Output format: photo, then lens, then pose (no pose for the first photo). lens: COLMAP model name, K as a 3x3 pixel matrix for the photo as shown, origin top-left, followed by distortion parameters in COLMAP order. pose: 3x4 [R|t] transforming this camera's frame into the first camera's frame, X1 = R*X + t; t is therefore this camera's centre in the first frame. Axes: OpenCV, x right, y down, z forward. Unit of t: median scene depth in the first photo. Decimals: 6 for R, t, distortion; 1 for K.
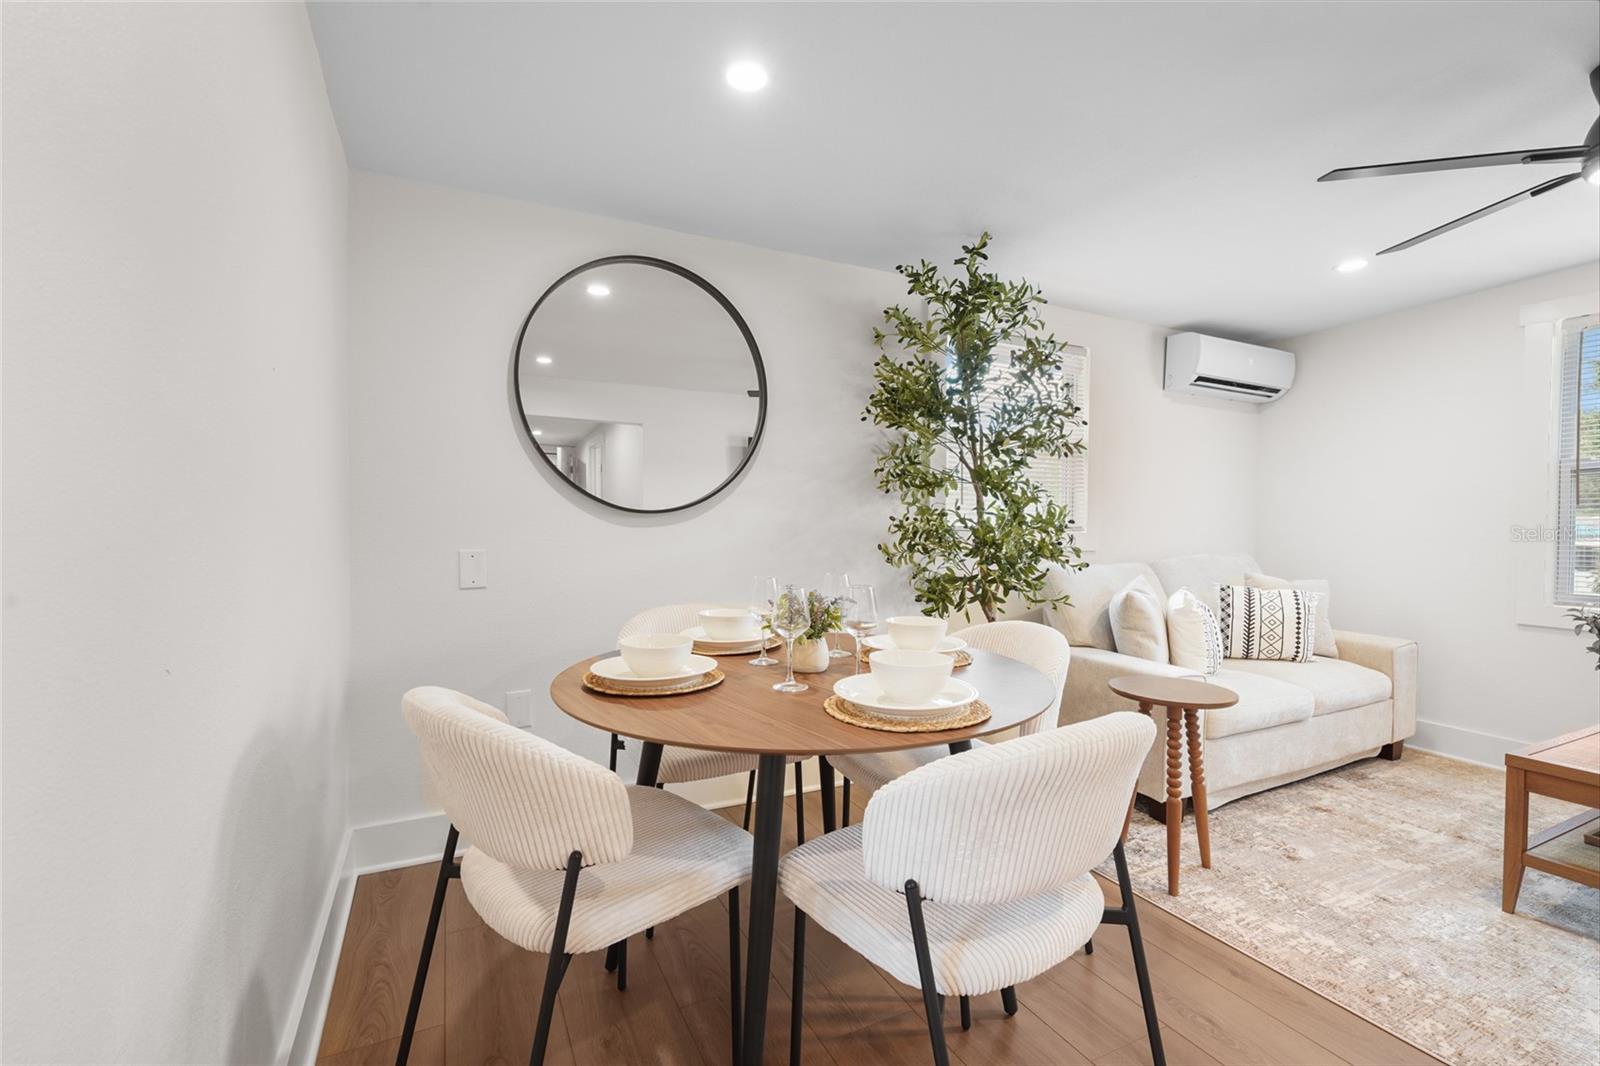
lens RADIAL K [[710.0, 0, 797.2], [0, 710.0, 531.8], [0, 0, 1]] dist [-0.003821, -0.000681]
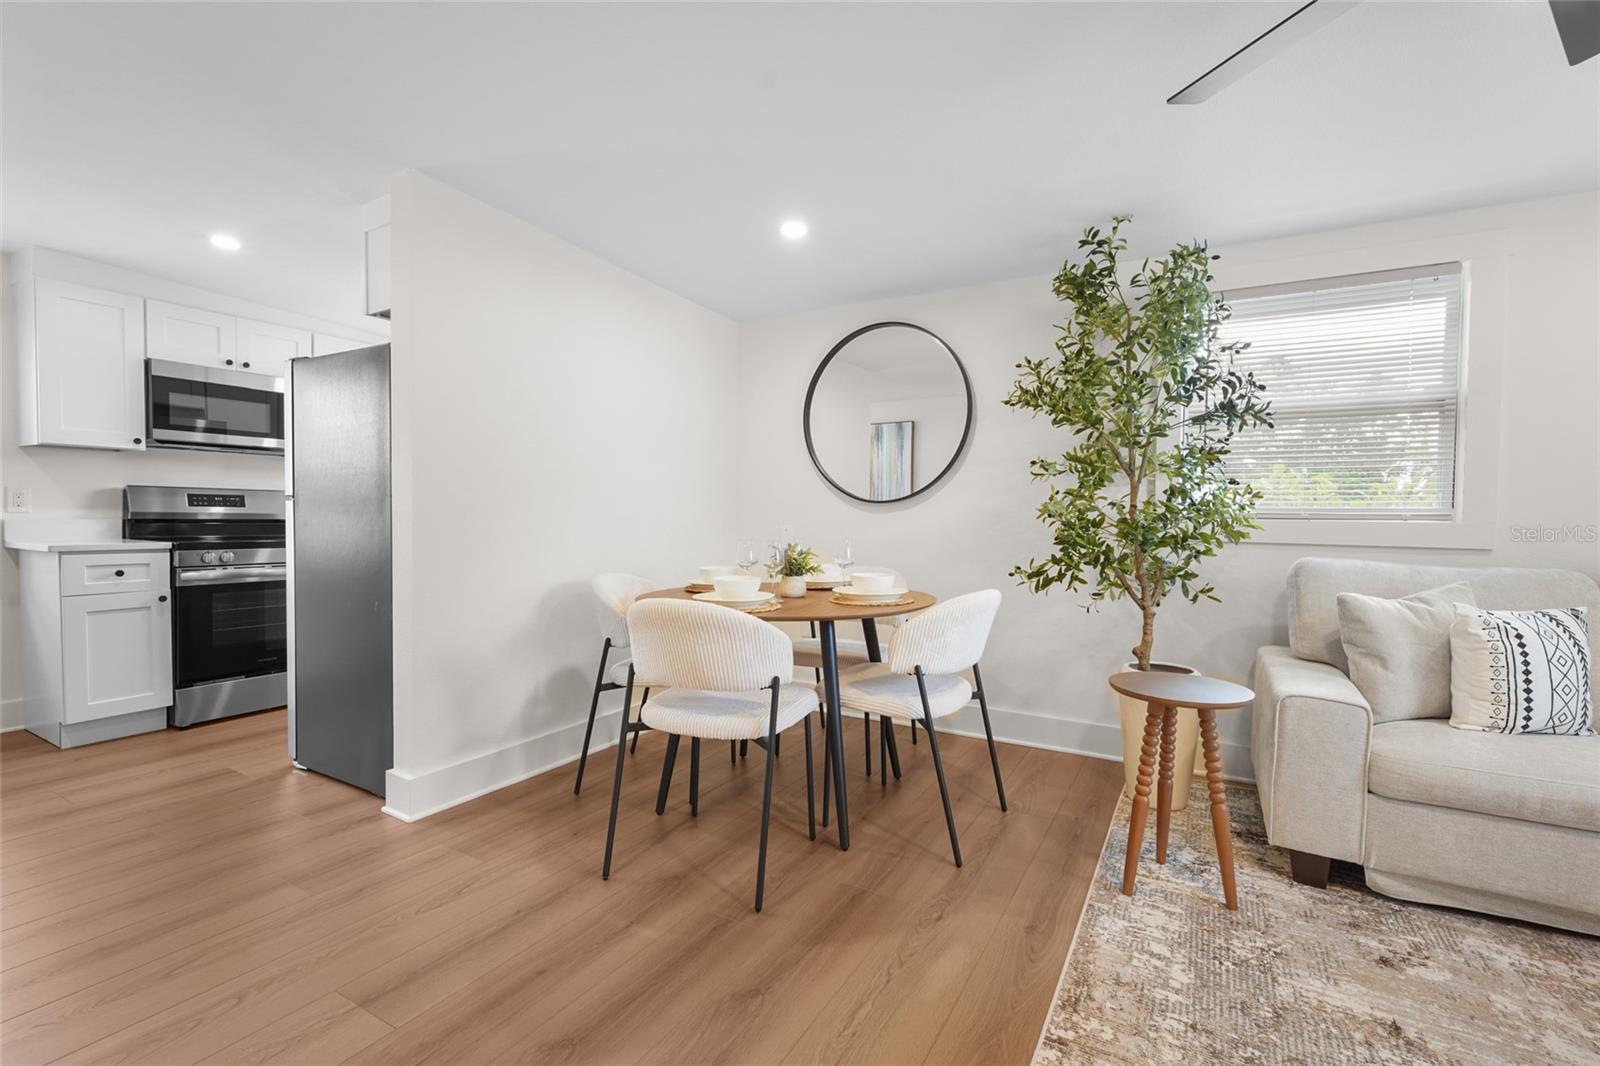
lens RADIAL K [[710.0, 0, 791.6], [0, 710.0, 521.5], [0, 0, 1]] dist [-0.003821, -0.000681]
pose [[0.534812, 0.002666, -0.844967, 0.813074], [-0.015167, 0.999864, -0.006445, 0.018640], [0.844835, 0.016262, 0.534780, 0.075751]]
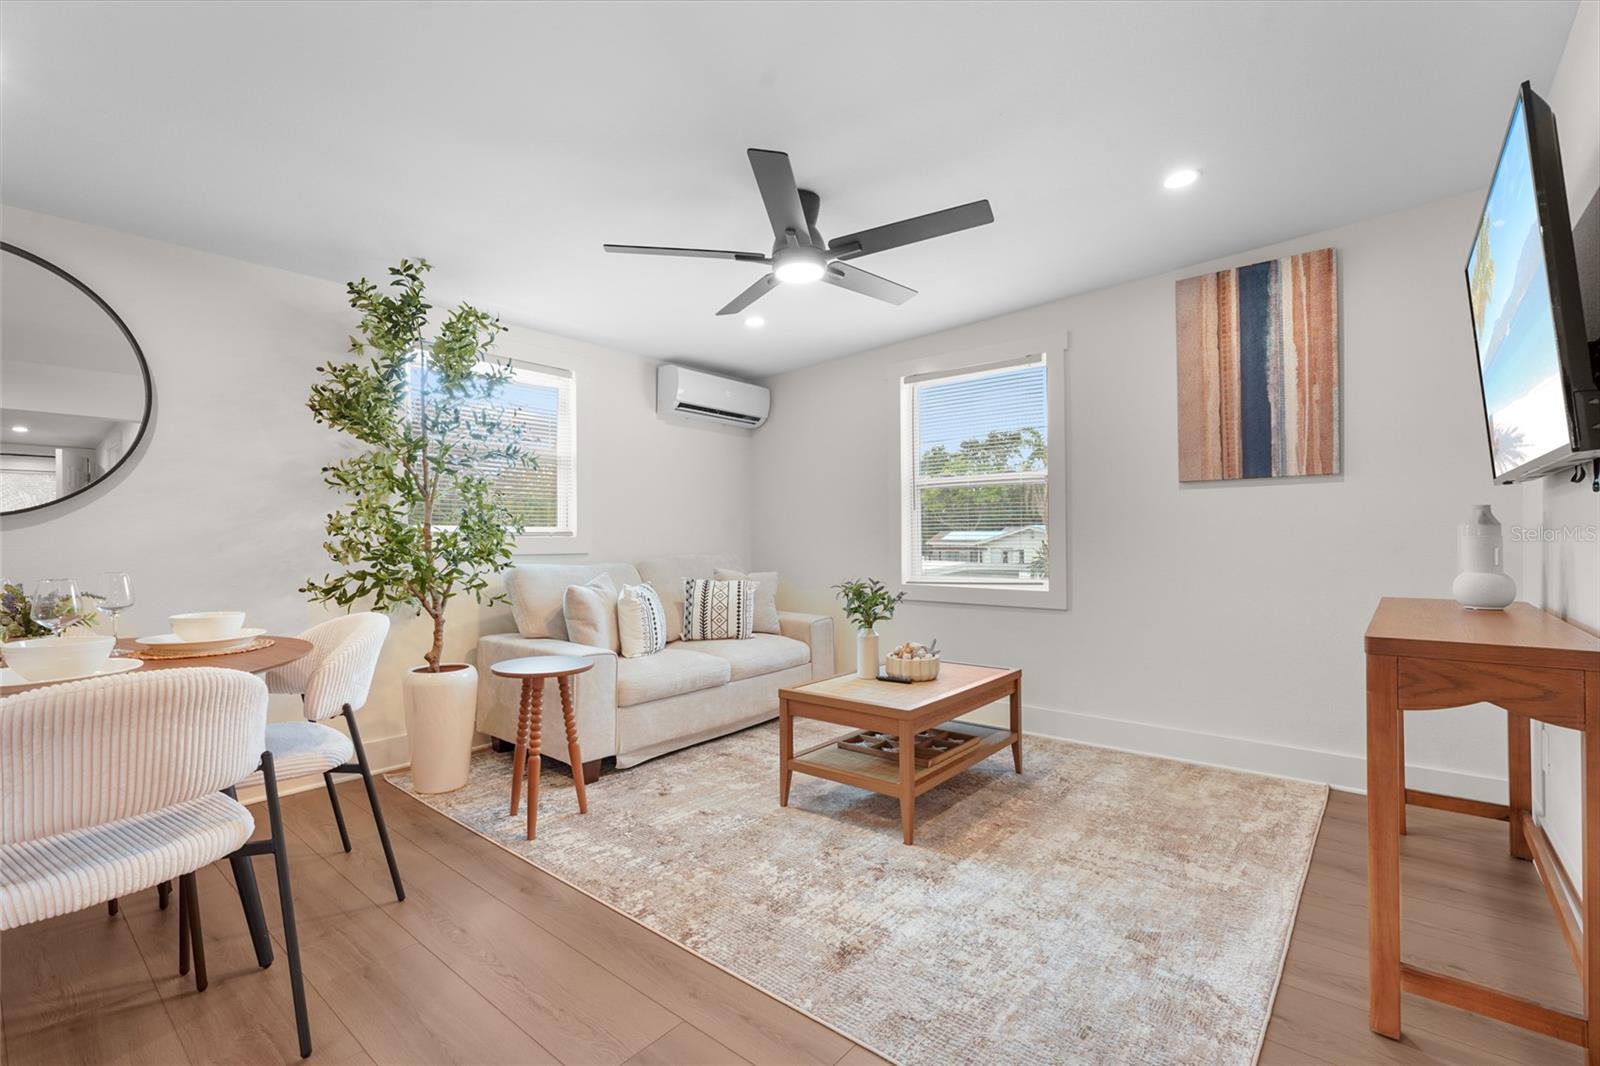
lens RADIAL K [[710.0, 0, 804.1], [0, 710.0, 535.3], [0, 0, 1]] dist [-0.003821, -0.000681]
pose [[0.913517, -0.014842, 0.406530, 0.353440], [0.022434, 0.999651, -0.013916, 0.026910], [-0.406182, 0.021832, 0.913531, -0.196517]]
